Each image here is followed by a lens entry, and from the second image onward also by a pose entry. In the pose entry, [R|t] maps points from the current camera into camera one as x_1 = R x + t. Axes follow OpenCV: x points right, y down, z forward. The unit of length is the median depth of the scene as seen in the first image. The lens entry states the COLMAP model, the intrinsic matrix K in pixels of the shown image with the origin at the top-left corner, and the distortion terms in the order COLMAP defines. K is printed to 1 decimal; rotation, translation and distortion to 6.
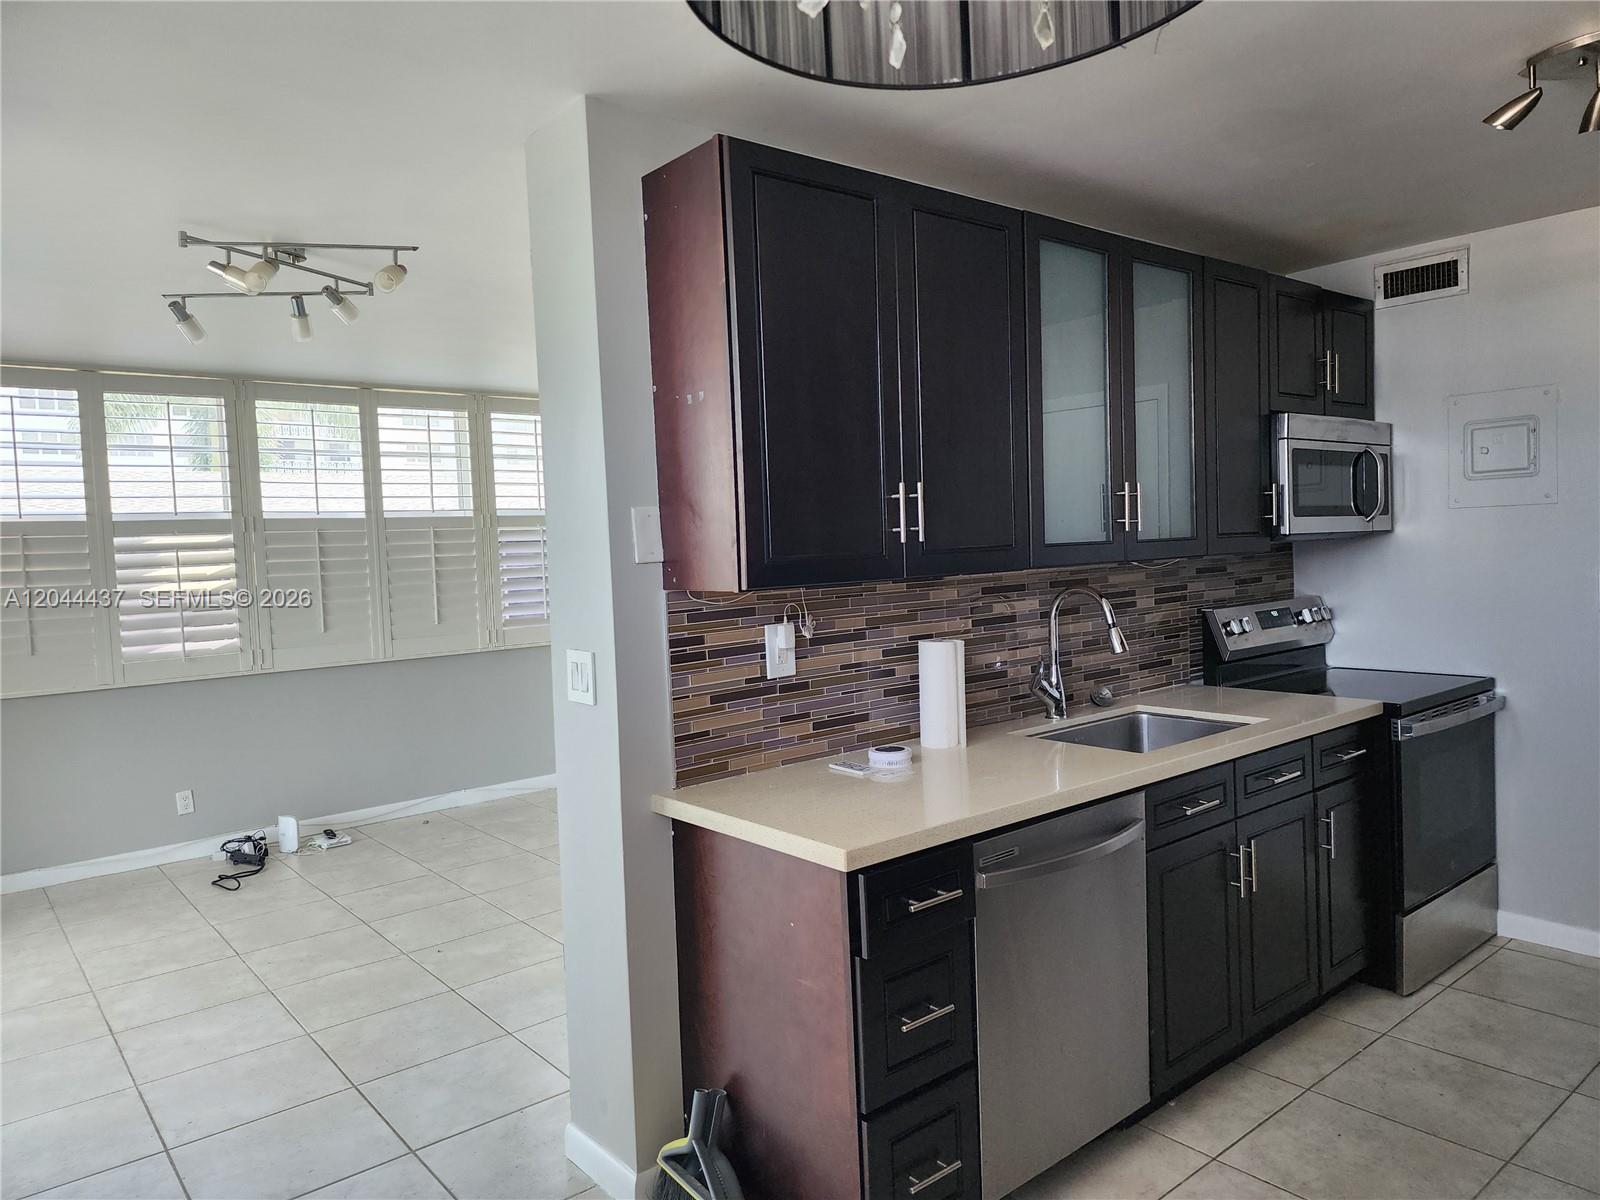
lens RADIAL K [[1073.6, 0, 811.1], [0, 1073.6, 604.7], [0, 0, 1]] dist [0.039386, -0.029167]
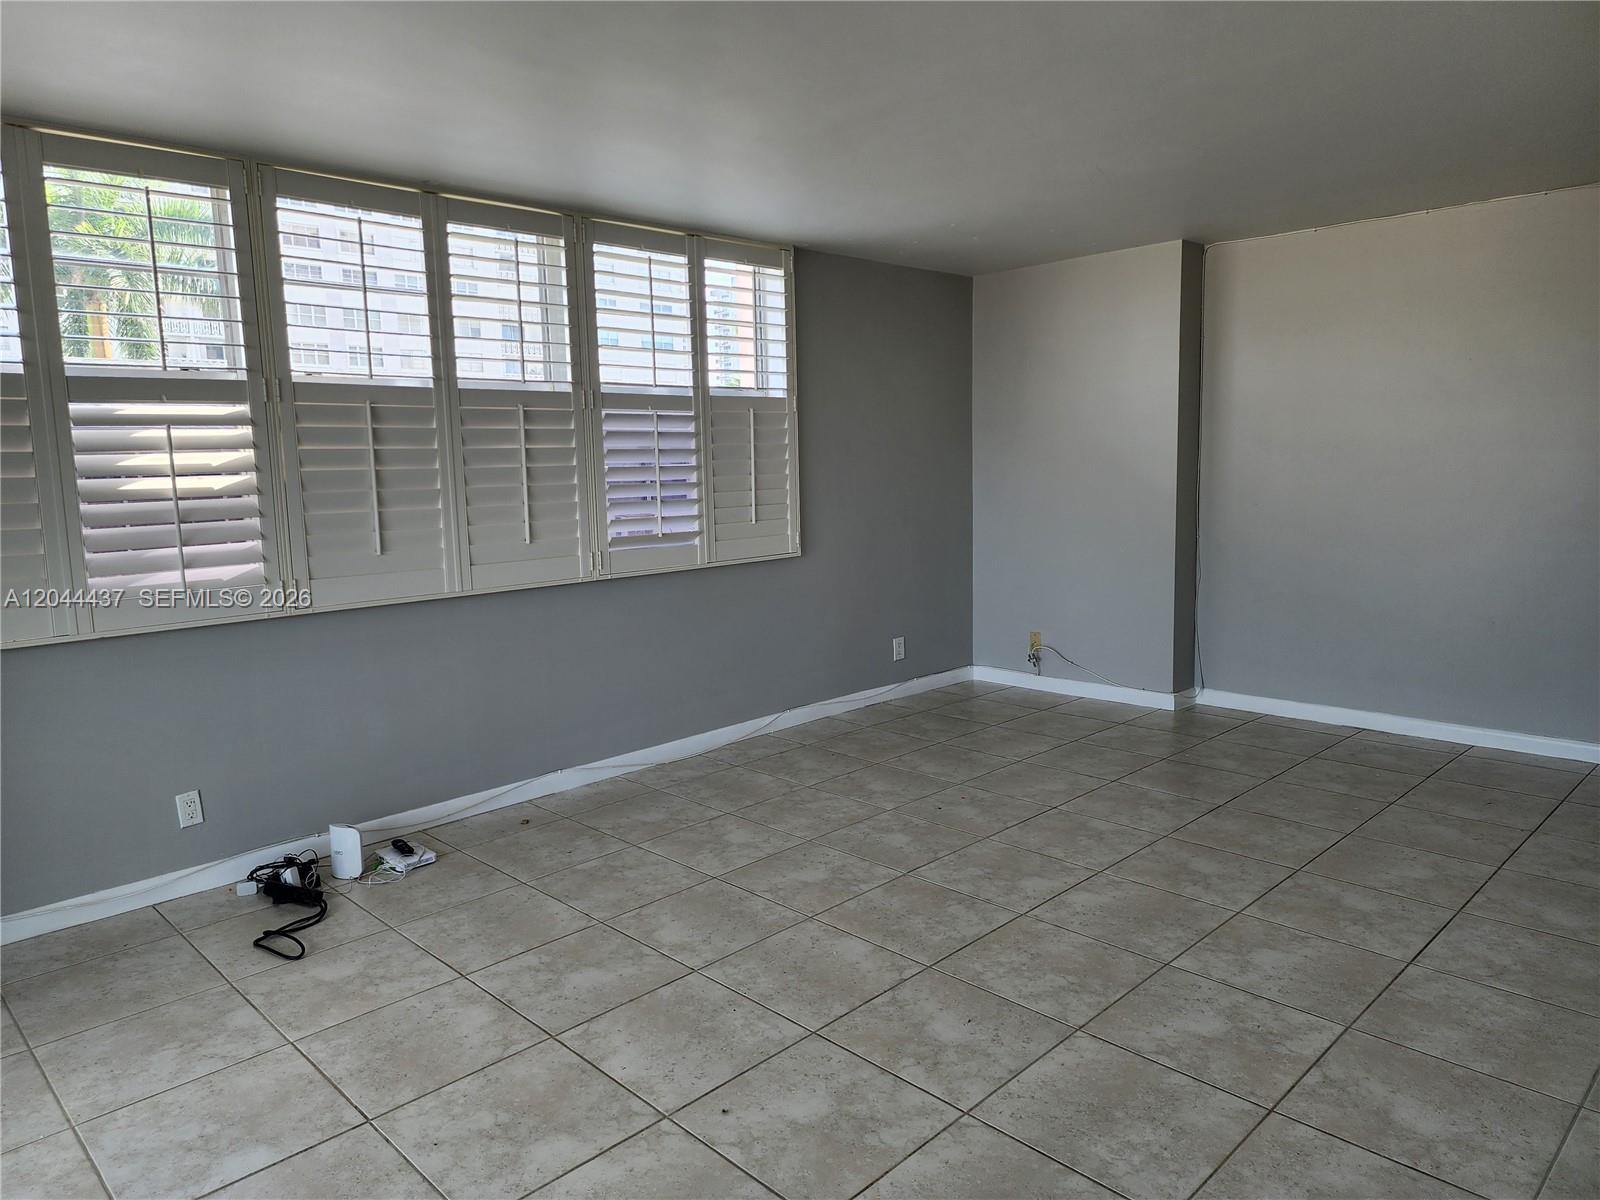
lens RADIAL K [[1073.6, 0, 794.7], [0, 1073.6, 598.8], [0, 0, 1]] dist [0.039386, -0.029167]
pose [[0.996799, 0.006863, 0.079648, -0.257163], [-0.012927, 0.997034, 0.075873, -0.001658], [-0.078891, -0.076660, 0.993931, 0.314832]]
